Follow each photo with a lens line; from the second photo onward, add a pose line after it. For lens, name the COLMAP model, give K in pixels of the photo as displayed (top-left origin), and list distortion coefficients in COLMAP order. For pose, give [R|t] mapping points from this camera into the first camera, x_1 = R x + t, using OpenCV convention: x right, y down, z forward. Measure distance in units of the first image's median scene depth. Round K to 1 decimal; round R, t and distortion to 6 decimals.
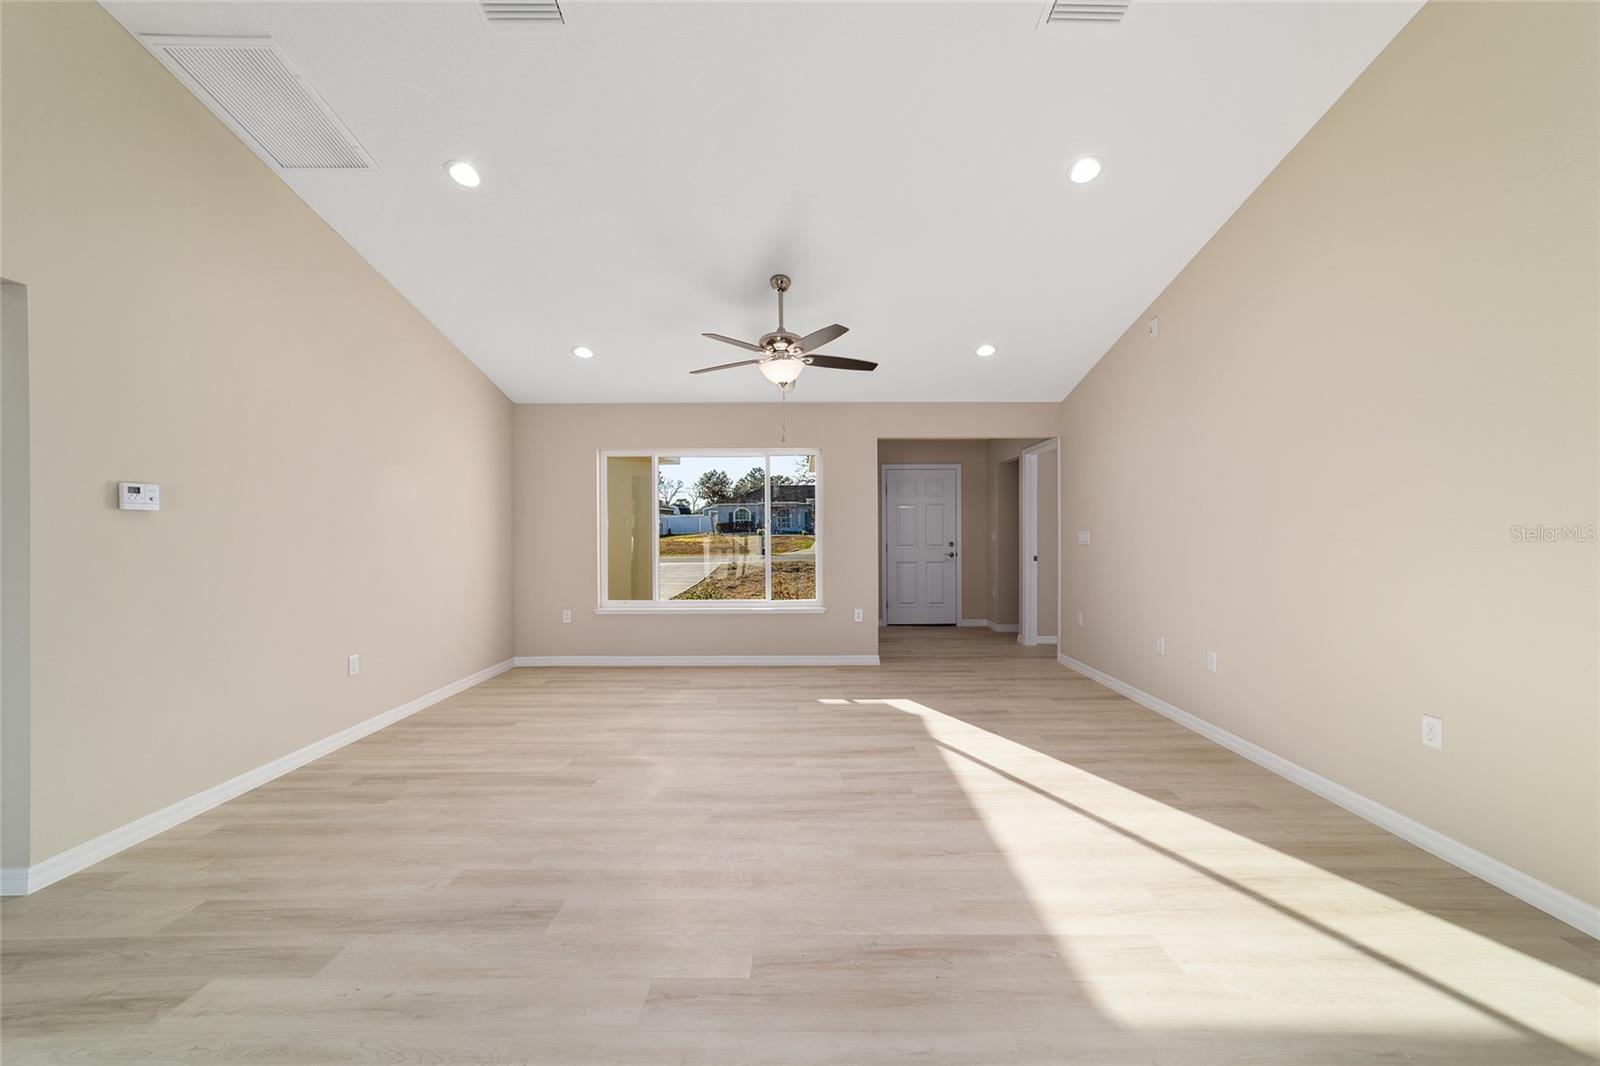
lens RADIAL K [[614.8, 0, 799.1], [0, 614.8, 534.8], [0, 0, 1]] dist [-0.017281, 0.008272]
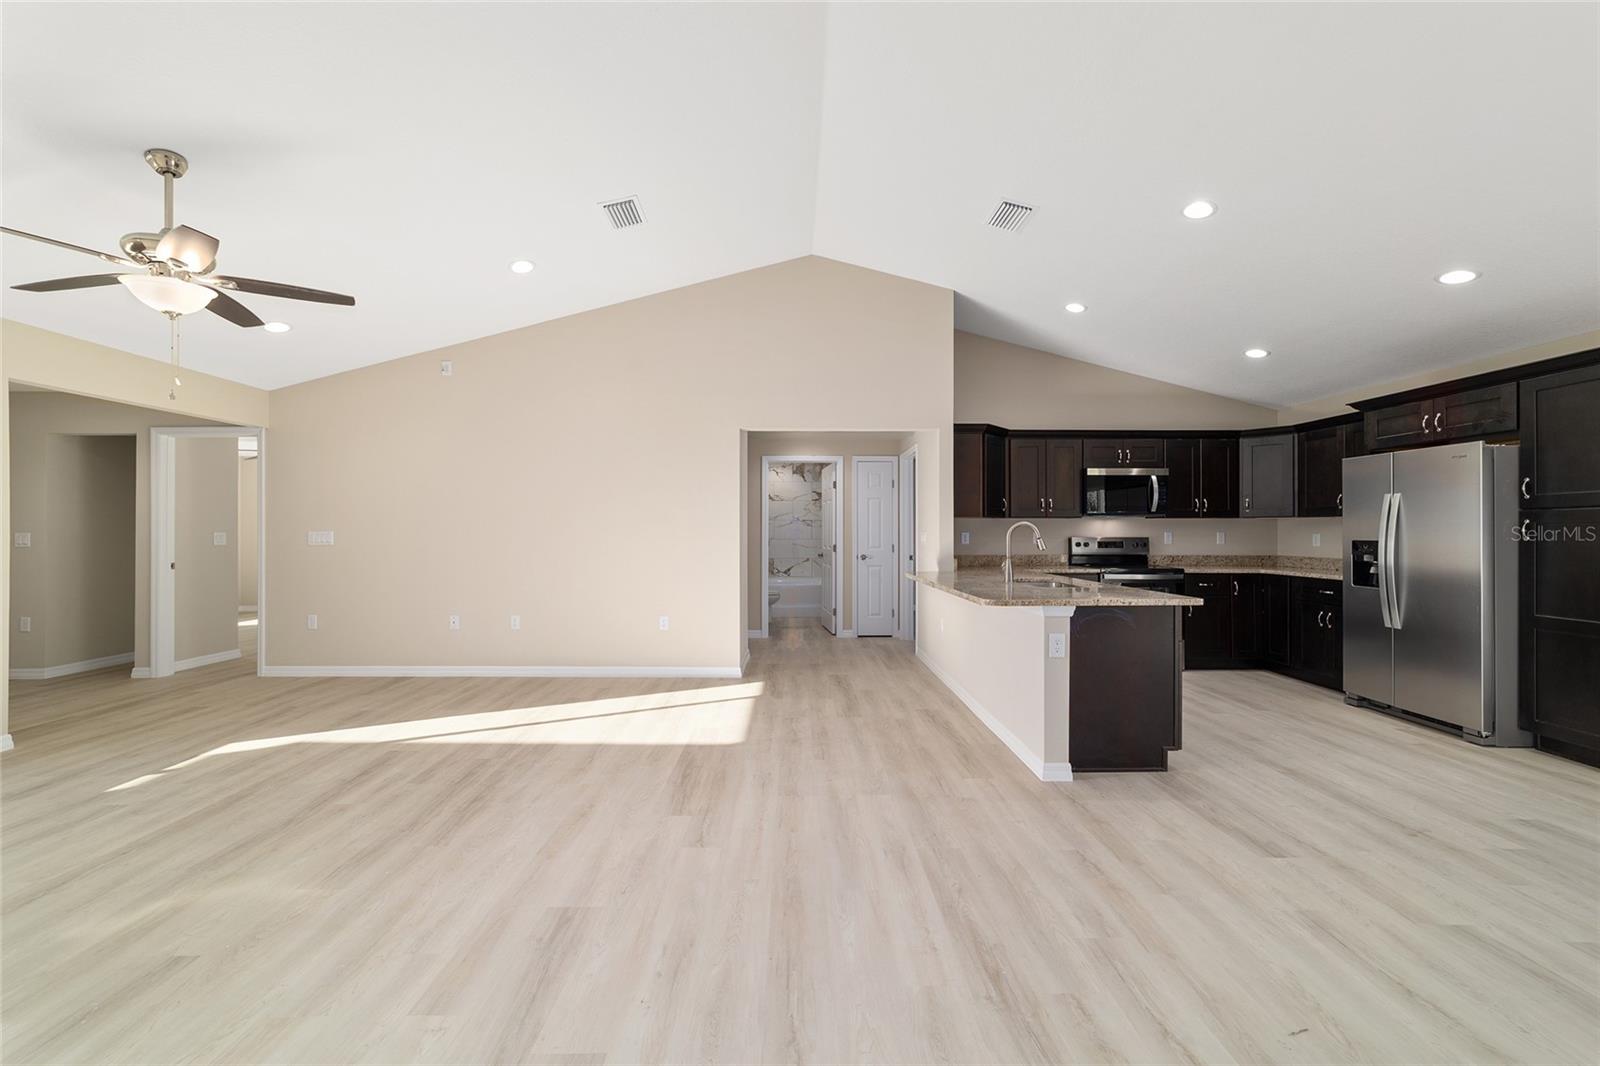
lens RADIAL K [[614.8, 0, 798.0], [0, 614.8, 530.8], [0, 0, 1]] dist [-0.017281, 0.008272]
pose [[-0.012895, 0.004620, 0.999906, -0.758048], [0.005519, 0.999974, -0.004549, 0.001290], [-0.999902, 0.005460, -0.012920, 0.338634]]
